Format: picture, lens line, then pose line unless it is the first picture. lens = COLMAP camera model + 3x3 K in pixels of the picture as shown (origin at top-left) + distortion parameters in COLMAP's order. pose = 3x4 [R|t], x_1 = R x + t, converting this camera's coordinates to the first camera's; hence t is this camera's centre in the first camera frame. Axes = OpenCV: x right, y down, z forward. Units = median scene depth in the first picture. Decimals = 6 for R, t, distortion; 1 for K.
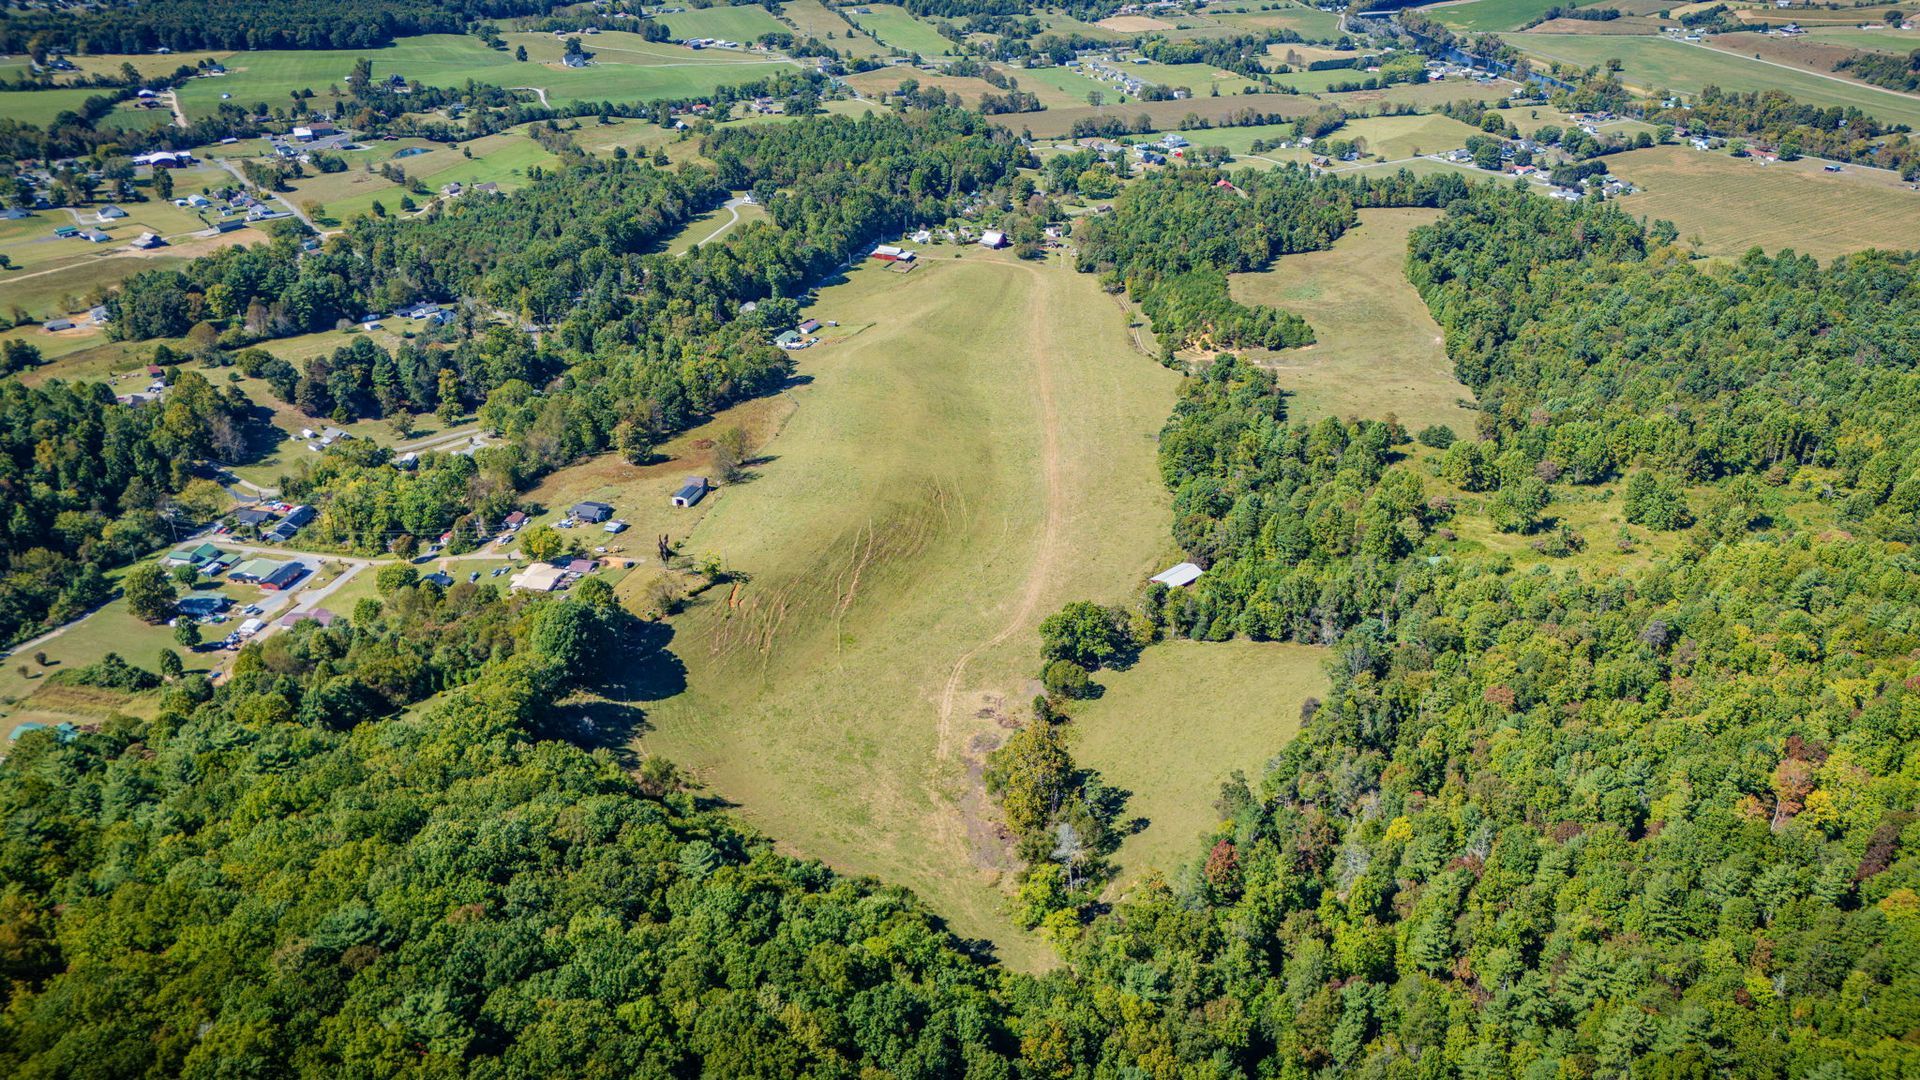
lens RADIAL K [[1410.2, 0, 954.4], [0, 1410.2, 540.9], [0, 0, 1]] dist [0.071925, -0.078229]
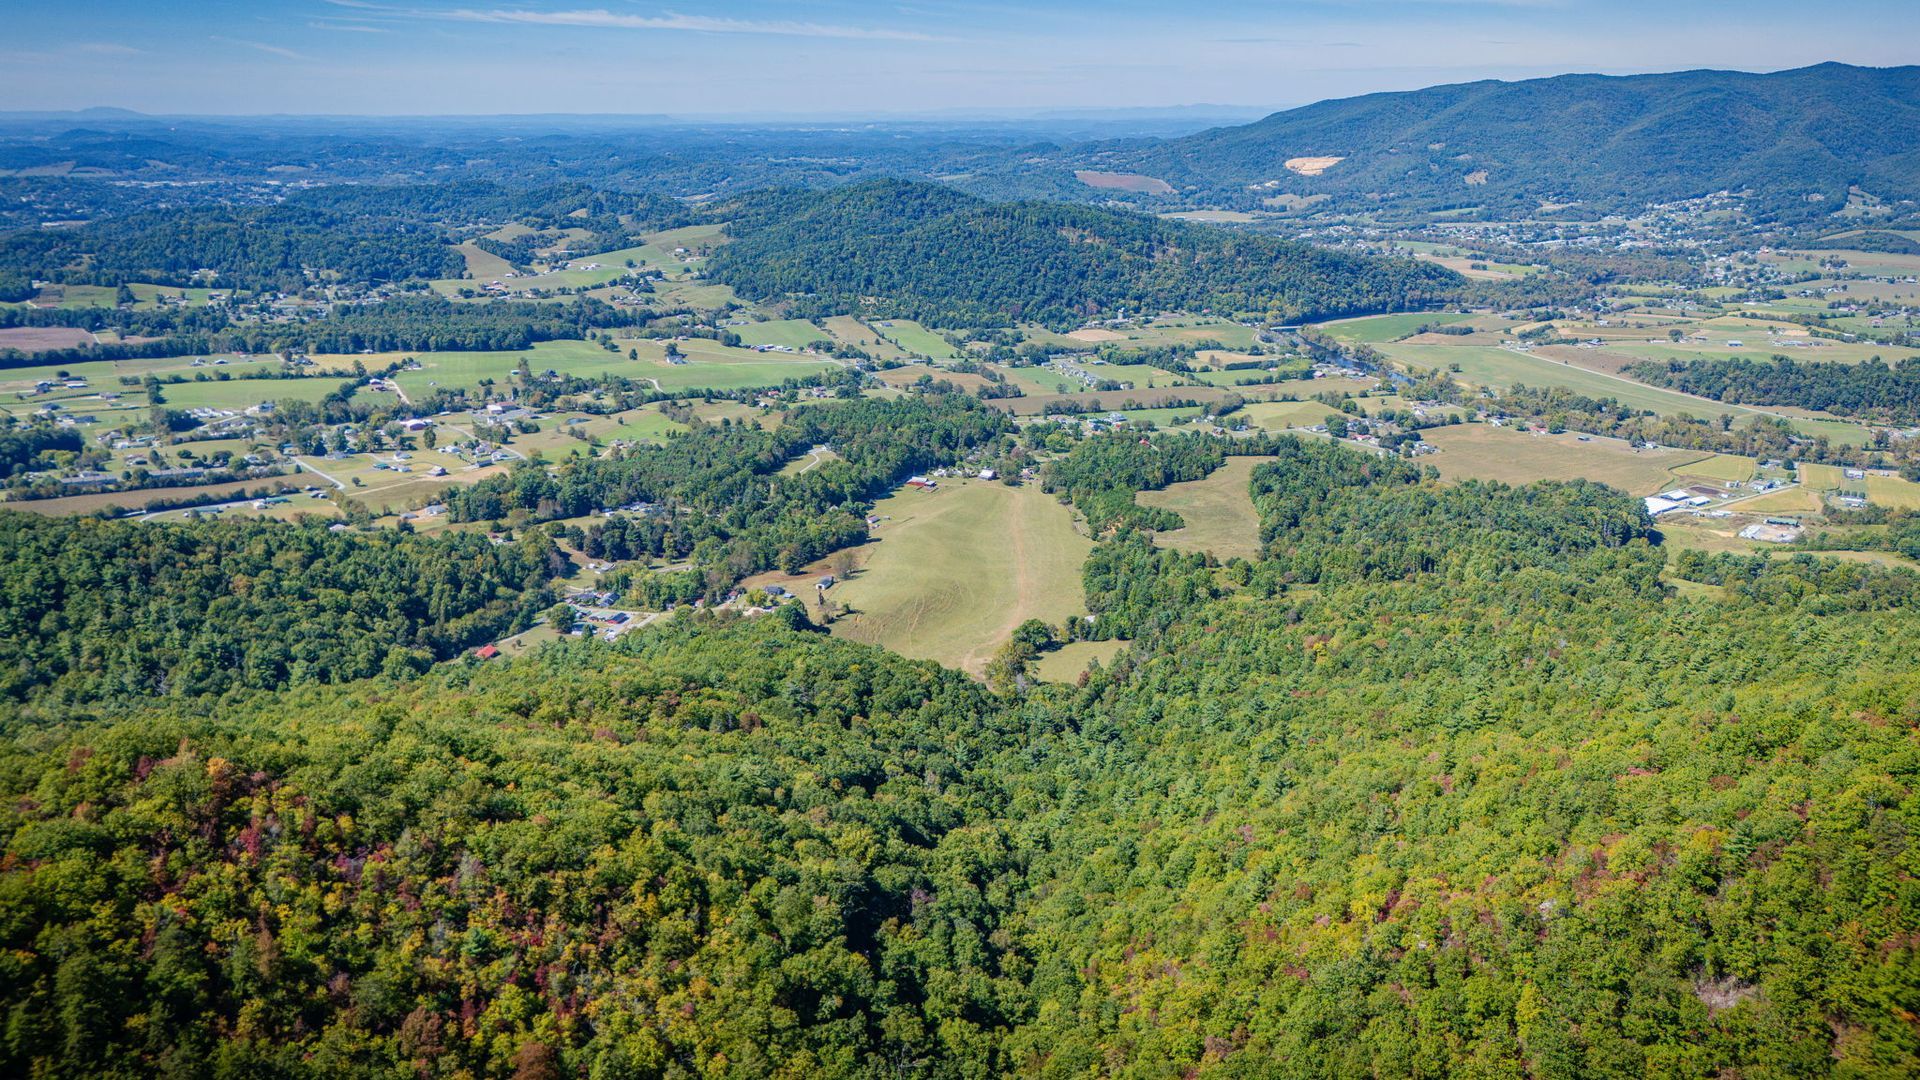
lens RADIAL K [[1410.2, 0, 952.5], [0, 1410.2, 538.7], [0, 0, 1]] dist [0.071925, -0.078229]
pose [[0.999983, 0.005119, 0.002894, -0.019835], [-0.004442, 0.980070, -0.198601, 0.219058], [-0.003853, 0.198585, 0.980076, -0.654927]]
